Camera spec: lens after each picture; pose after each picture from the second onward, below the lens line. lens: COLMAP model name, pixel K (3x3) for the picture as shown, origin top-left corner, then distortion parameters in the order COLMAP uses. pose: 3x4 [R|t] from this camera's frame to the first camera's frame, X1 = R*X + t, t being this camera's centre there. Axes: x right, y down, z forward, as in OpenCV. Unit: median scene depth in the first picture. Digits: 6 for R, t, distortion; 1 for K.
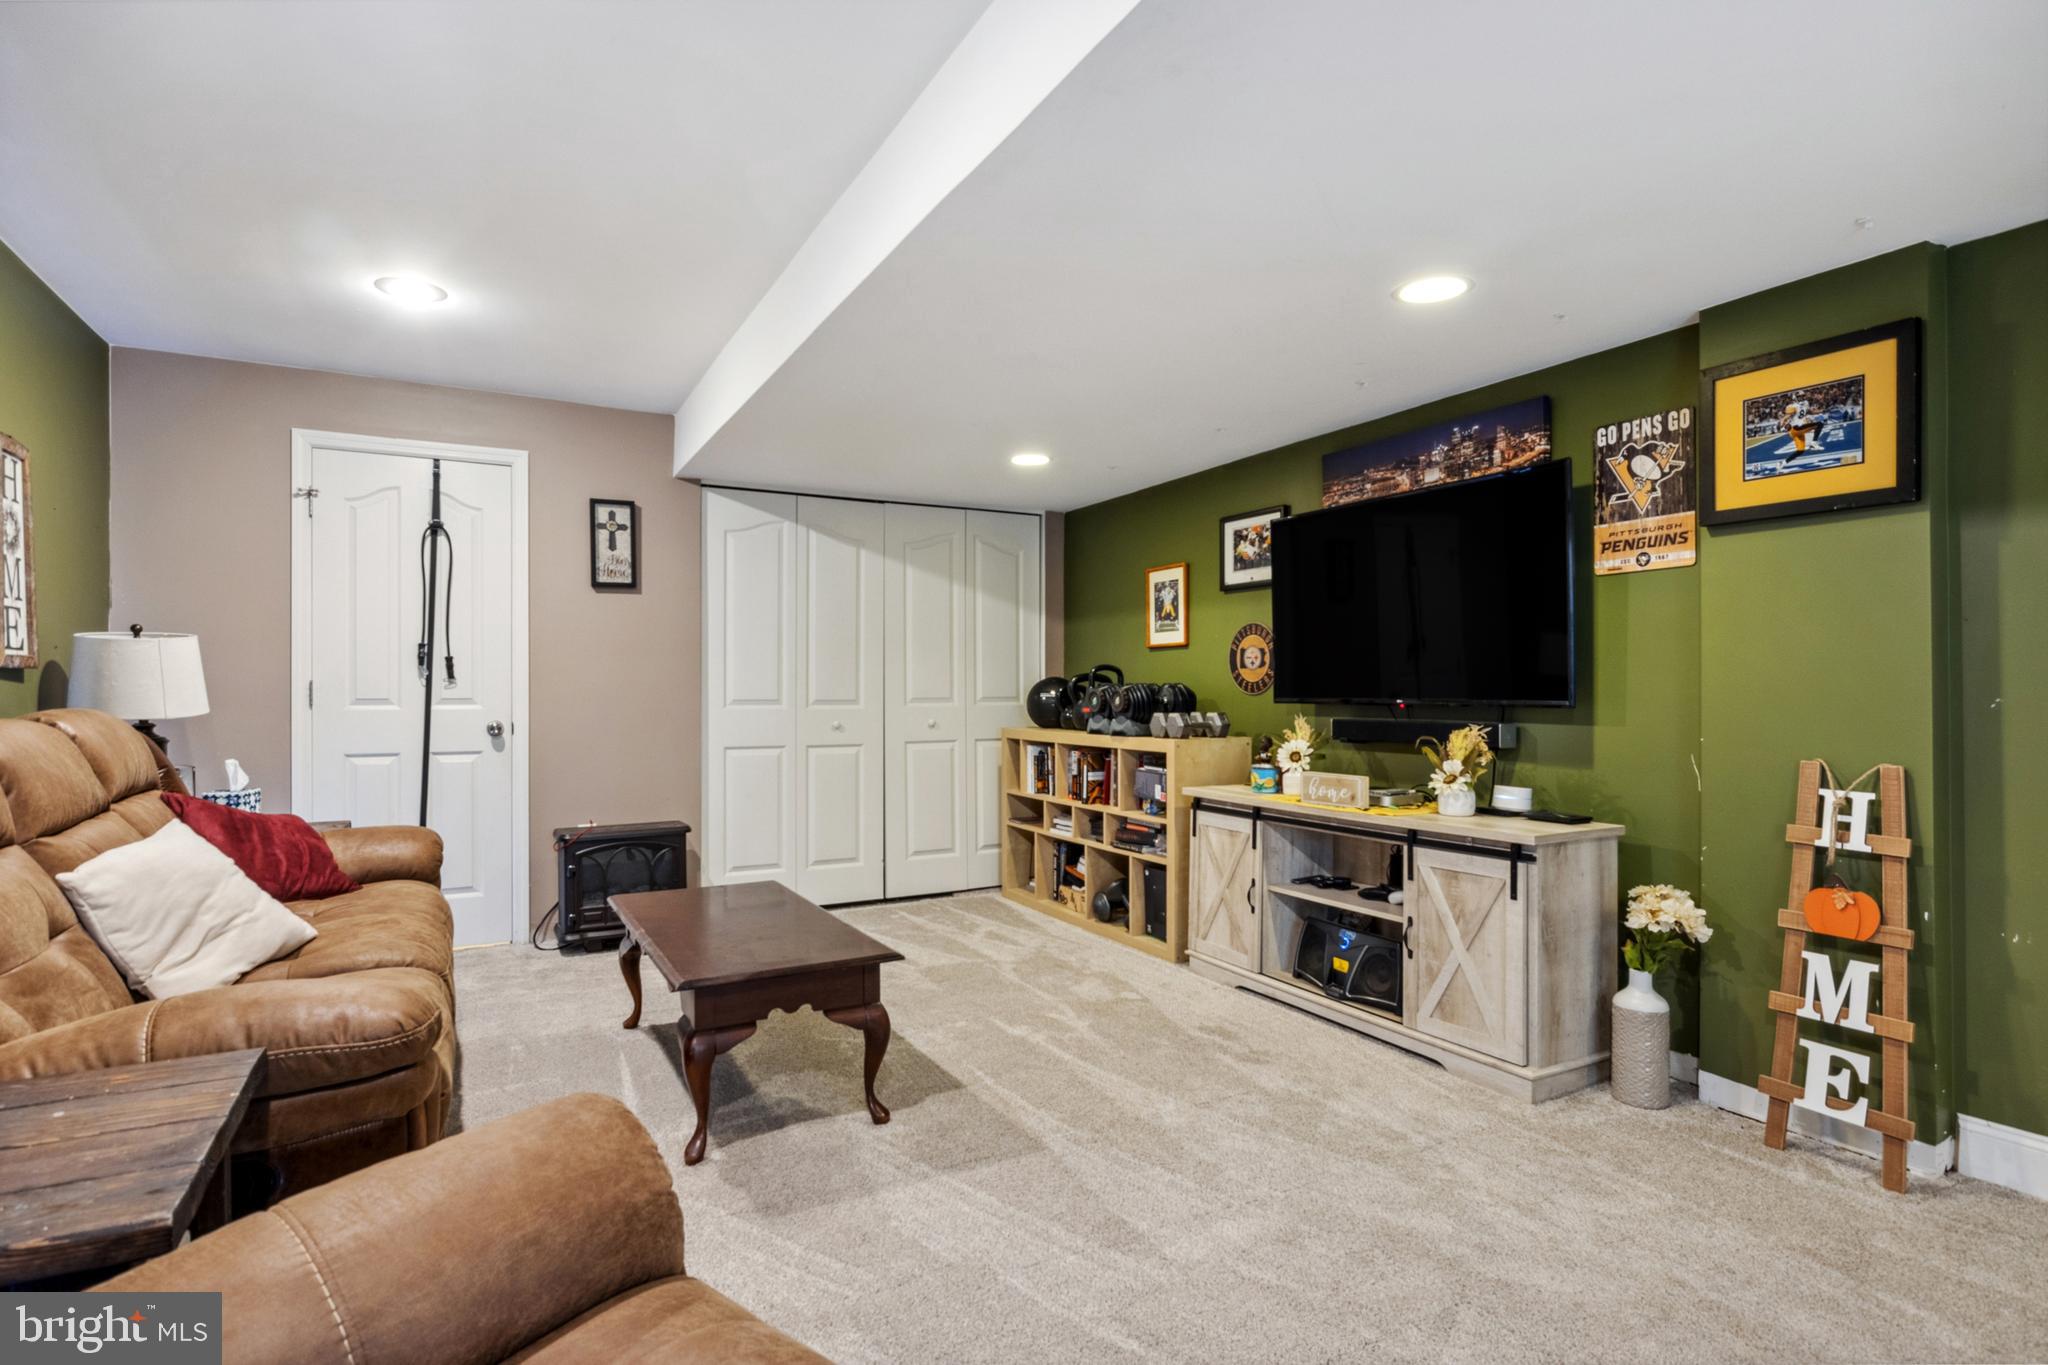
lens RADIAL K [[1014.7, 0, 1026.1], [0, 1014.7, 695.4], [0, 0, 1]] dist [-0.005653, -0.000324]
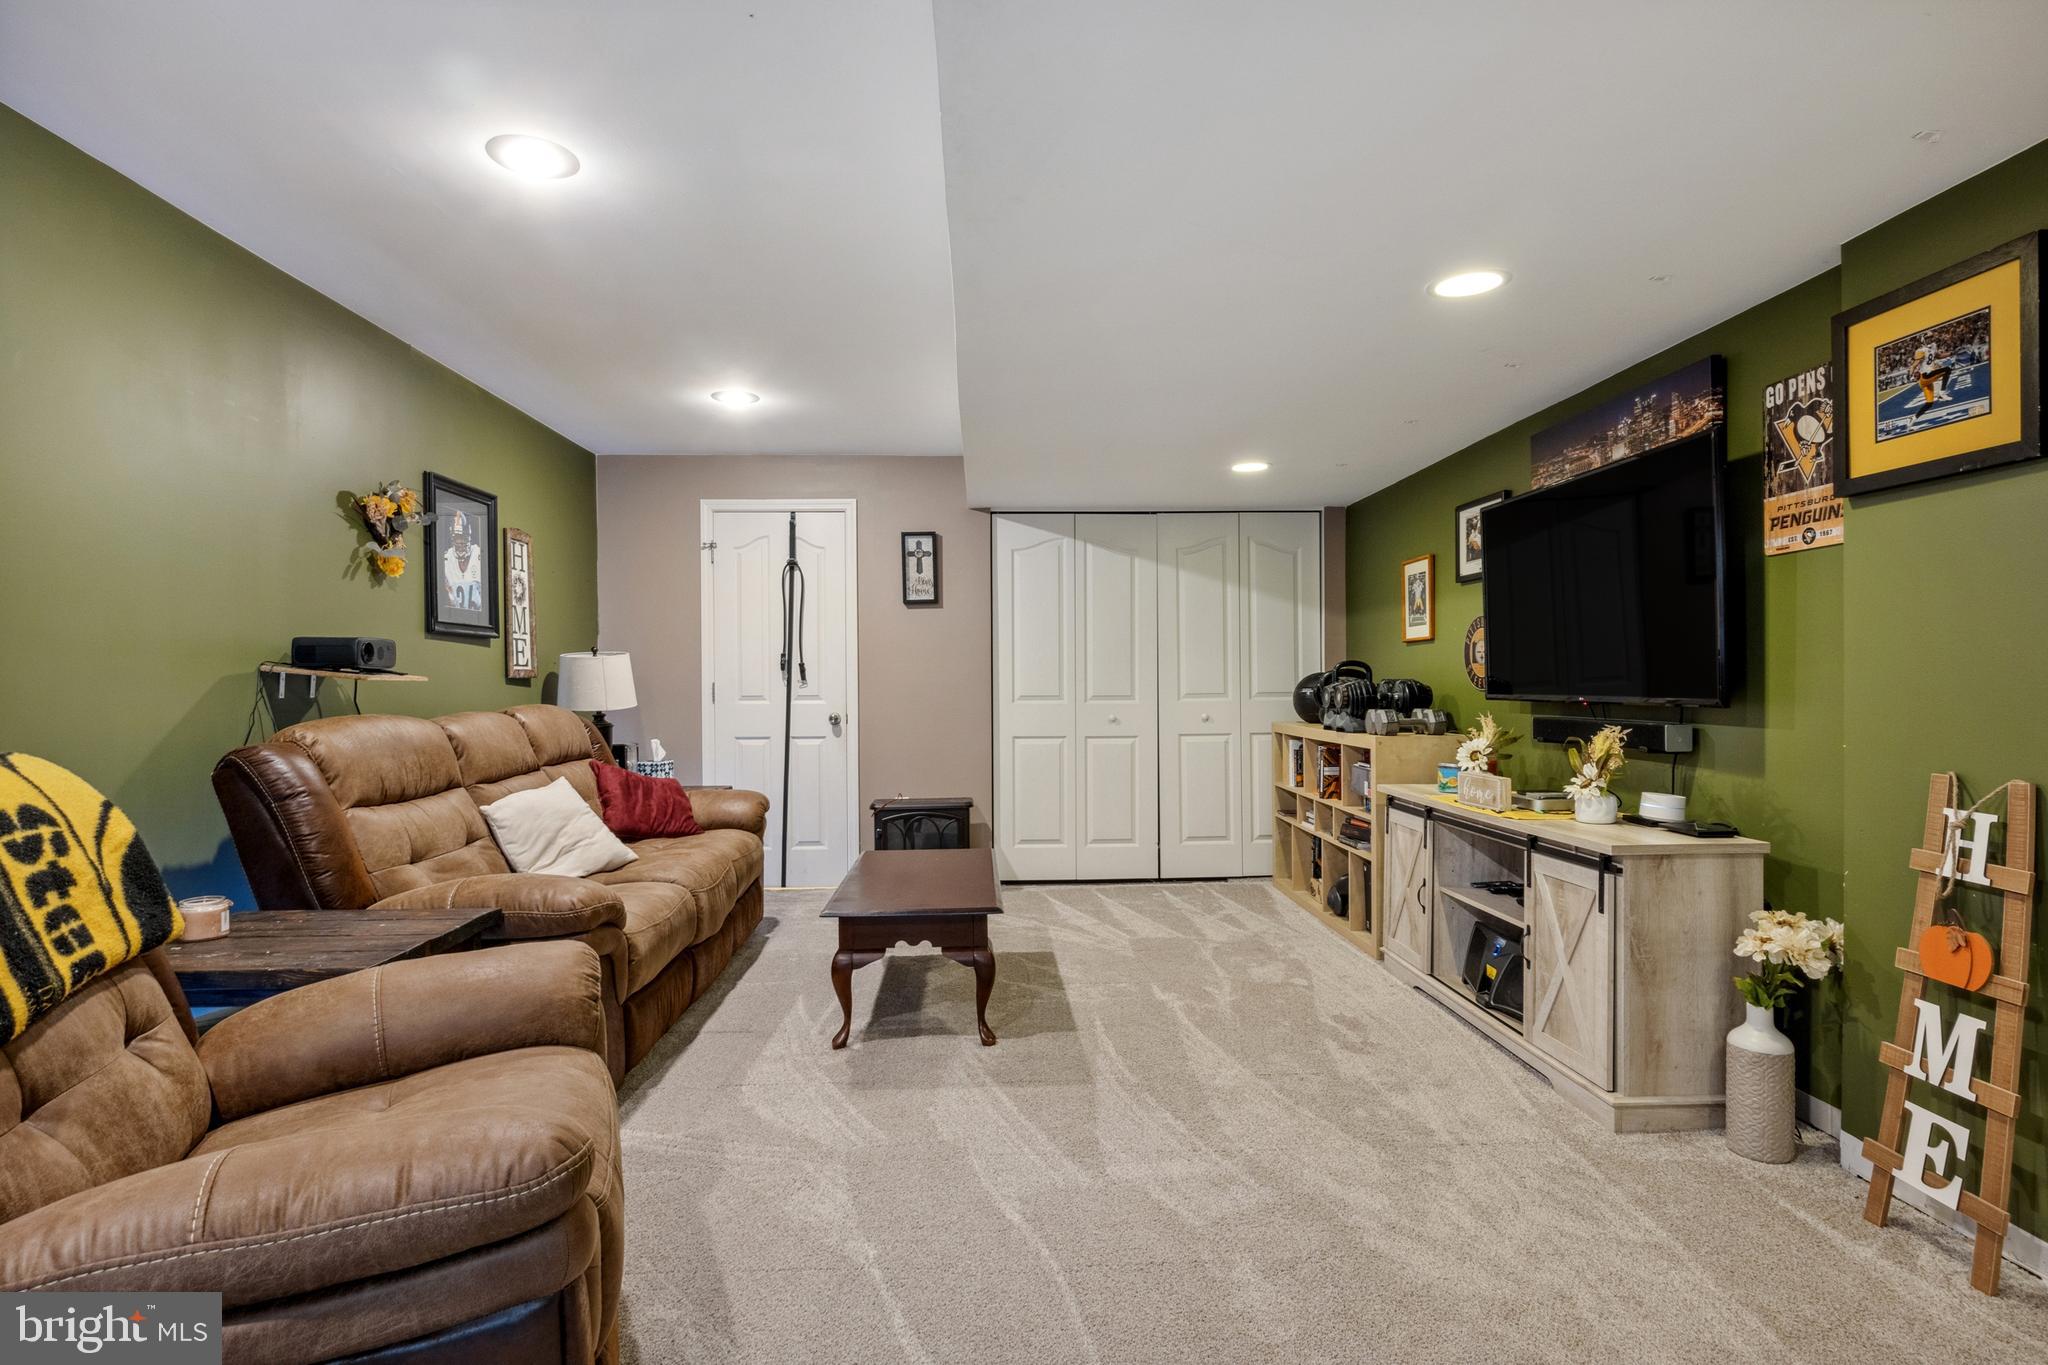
lens RADIAL K [[1014.7, 0, 1026.1], [0, 1014.7, 695.4], [0, 0, 1]] dist [-0.005653, -0.000324]
pose [[0.898930, -0.000989, -0.438091, 0.377338], [0.004927, 0.999957, 0.007852, -0.008440], [0.438064, -0.009217, 0.898896, -0.066066]]
